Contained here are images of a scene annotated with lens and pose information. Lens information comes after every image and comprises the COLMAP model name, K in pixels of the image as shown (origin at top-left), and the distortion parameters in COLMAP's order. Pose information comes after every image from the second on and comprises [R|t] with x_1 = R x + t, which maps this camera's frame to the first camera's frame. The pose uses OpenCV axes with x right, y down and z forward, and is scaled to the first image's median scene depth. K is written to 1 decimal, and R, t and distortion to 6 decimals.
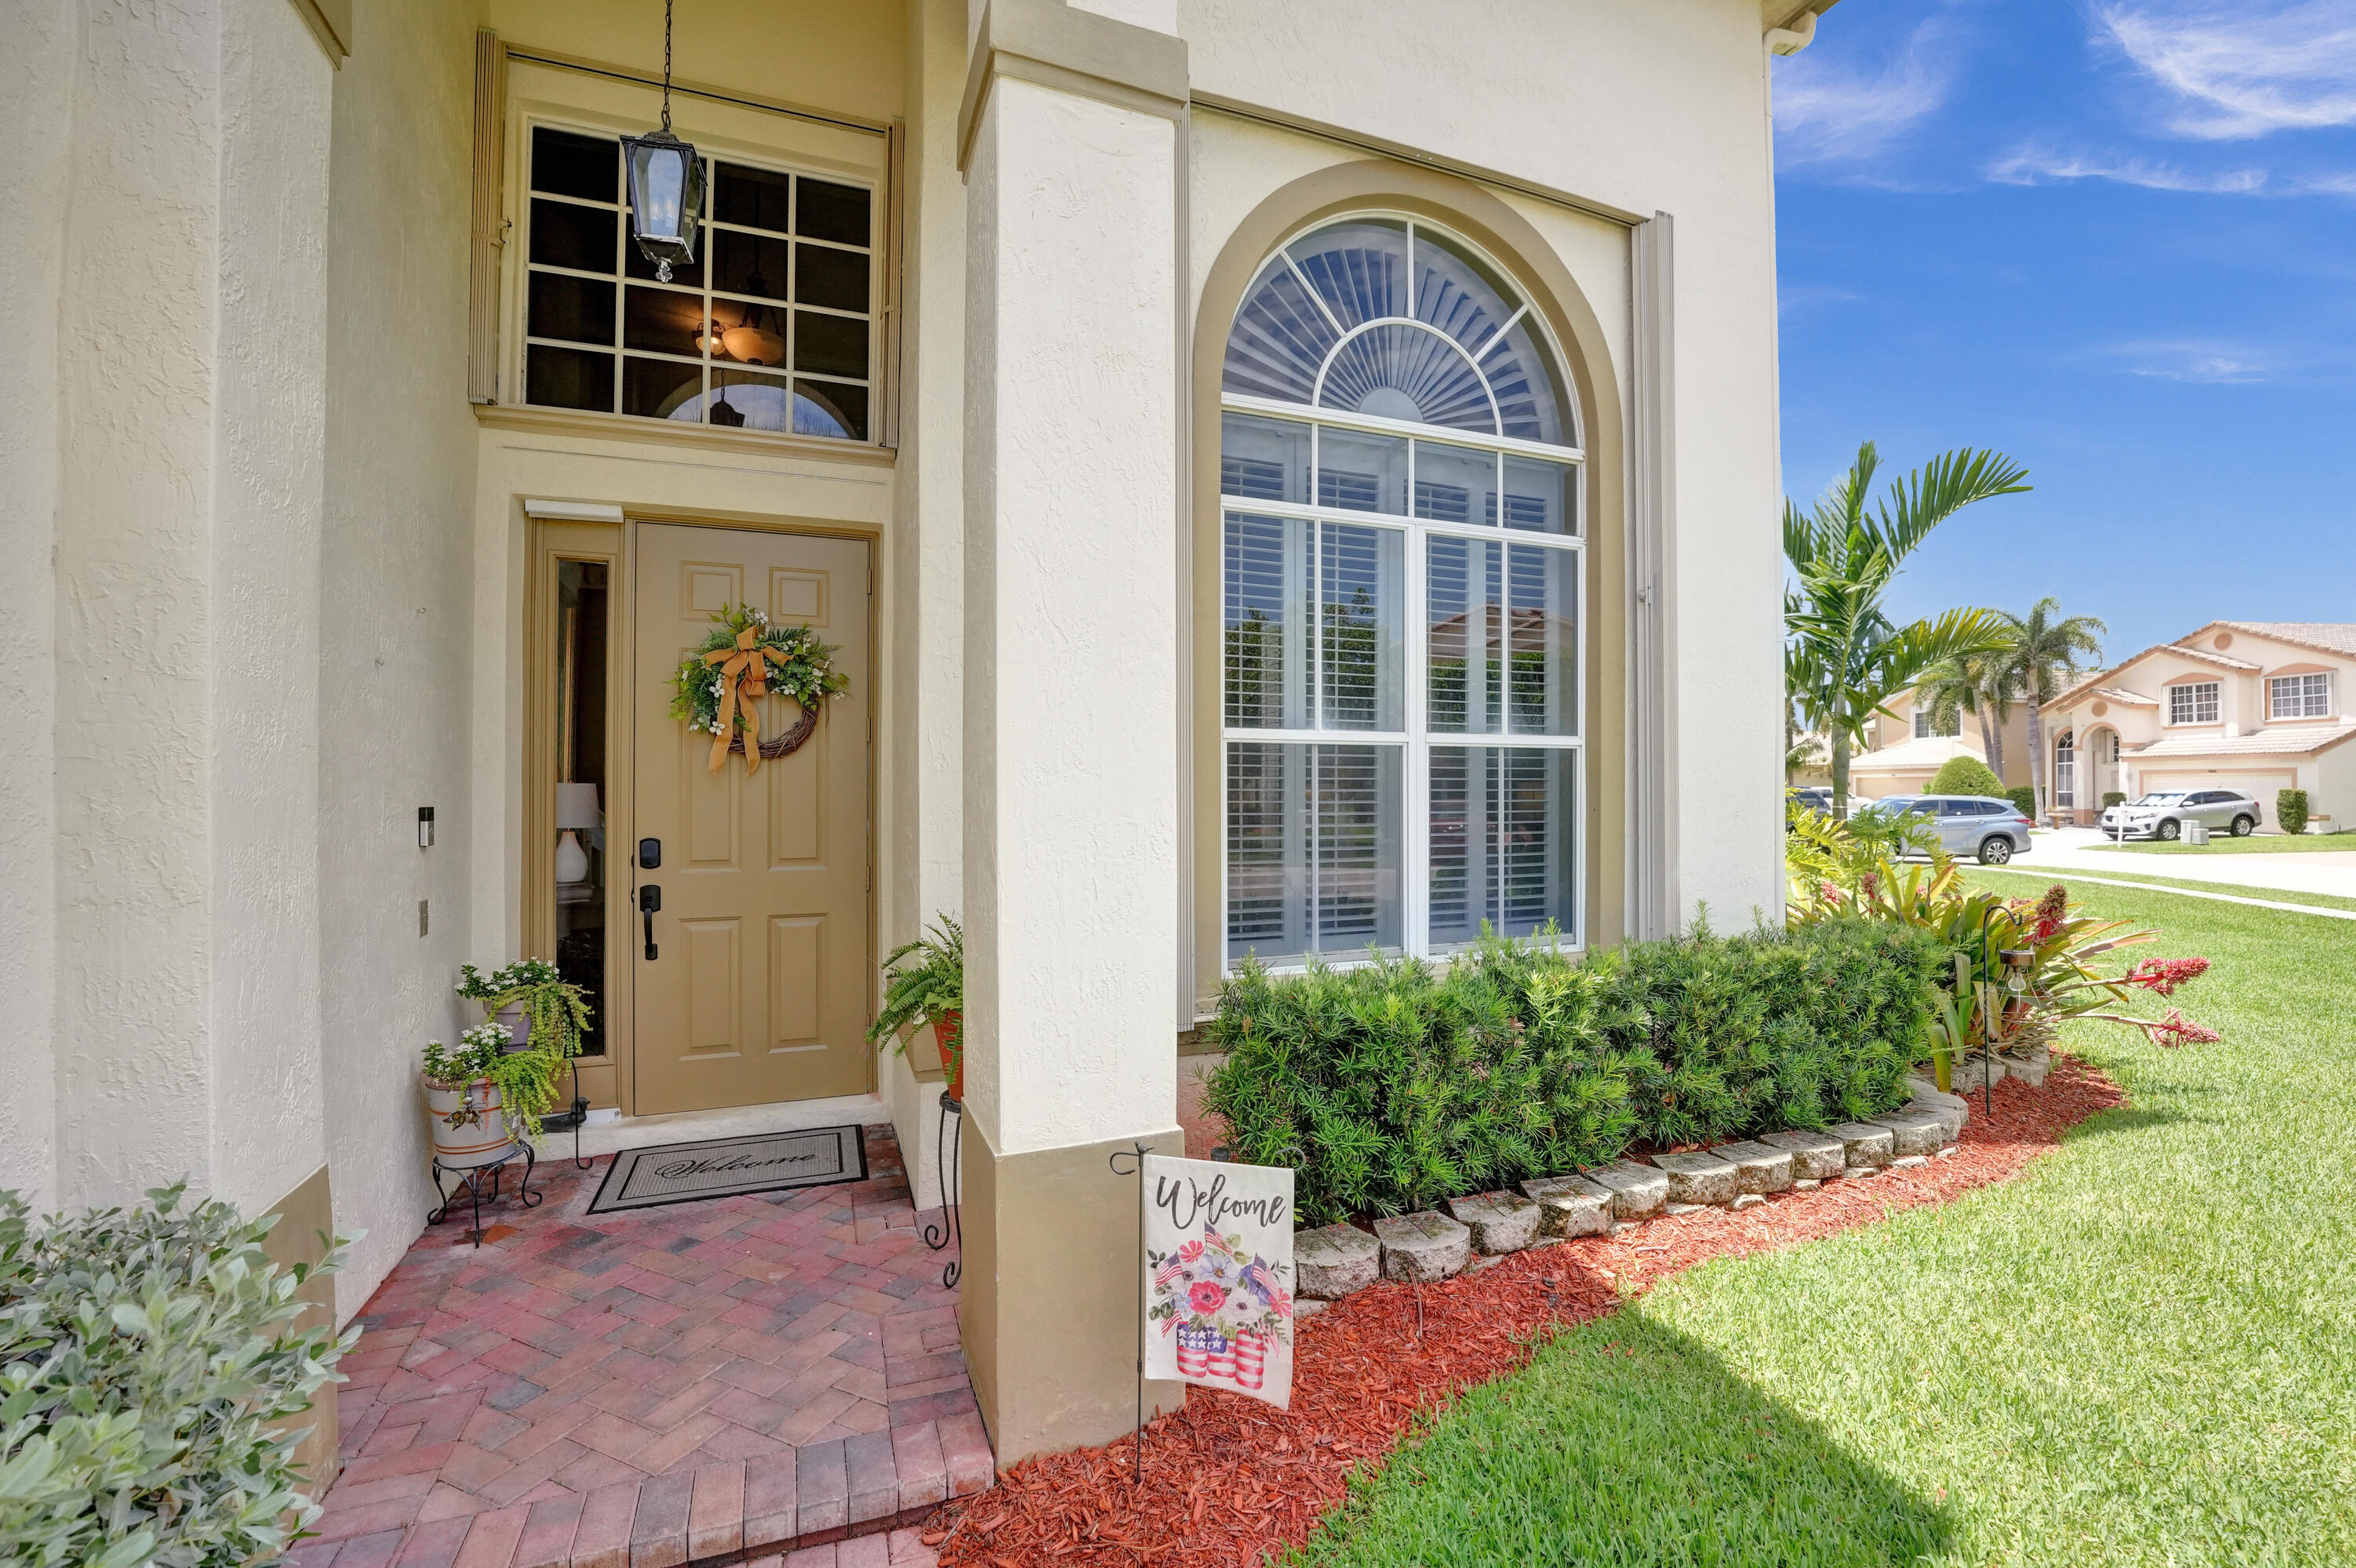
lens RADIAL K [[984.3, 0, 1186.0], [0, 984.3, 790.0], [0, 0, 1]] dist [-0.022633, 0.000421]
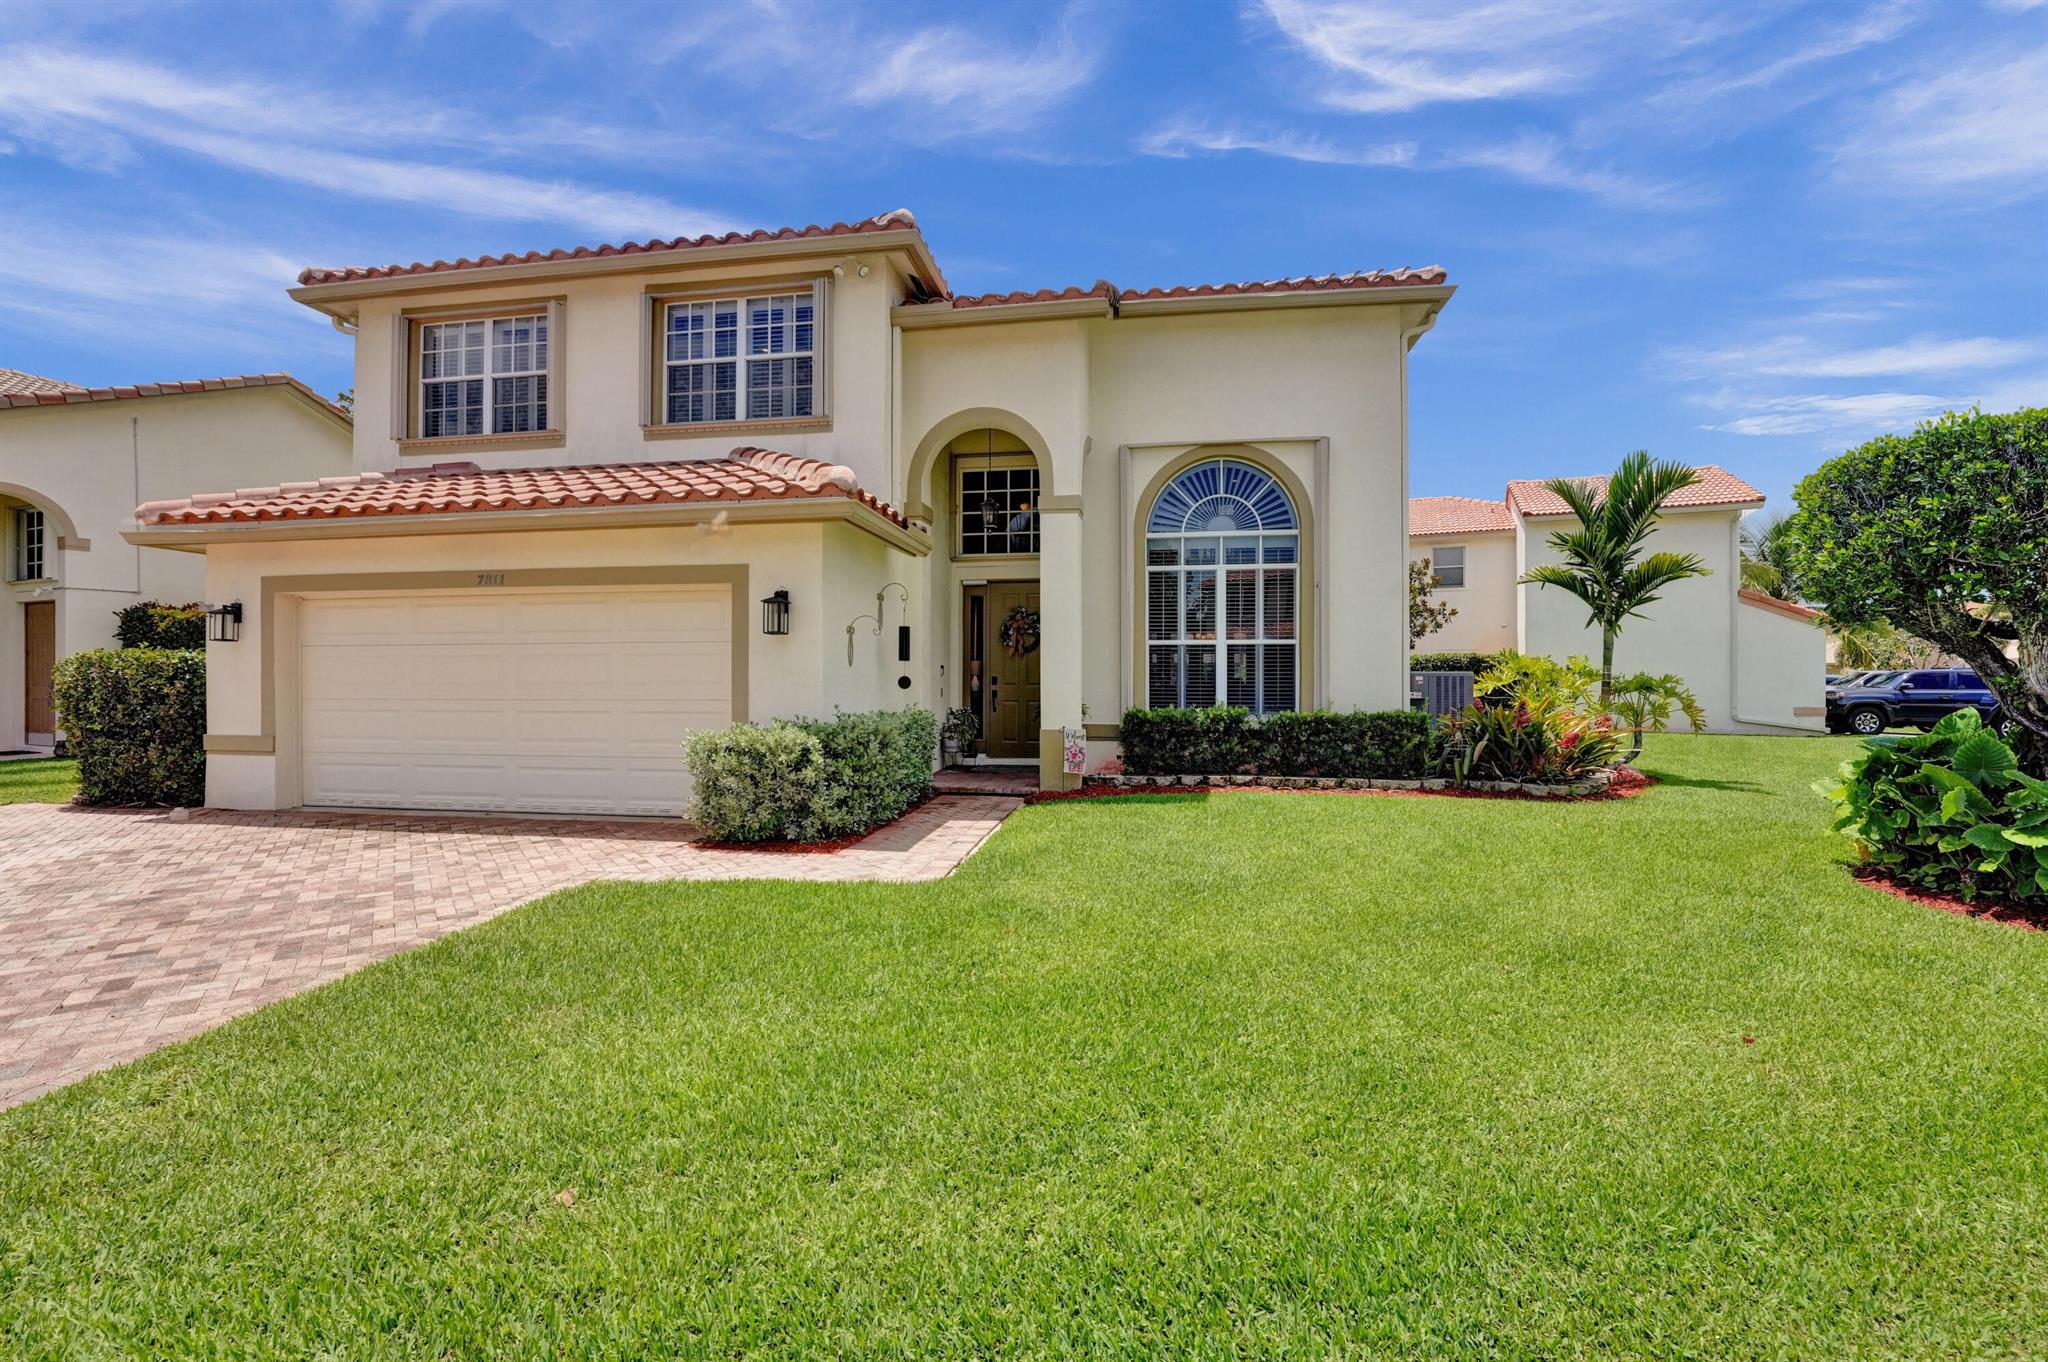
lens RADIAL K [[839.5, 0, 1019.4], [0, 839.5, 677.2], [0, 0, 1]] dist [-0.000765, 0.000133]
pose [[0.862462, 0.002022, -0.506118, 0.960495], [-0.002788, 0.999996, -0.000755, 0.054235], [0.506115, 0.002063, 0.862464, -1.407540]]
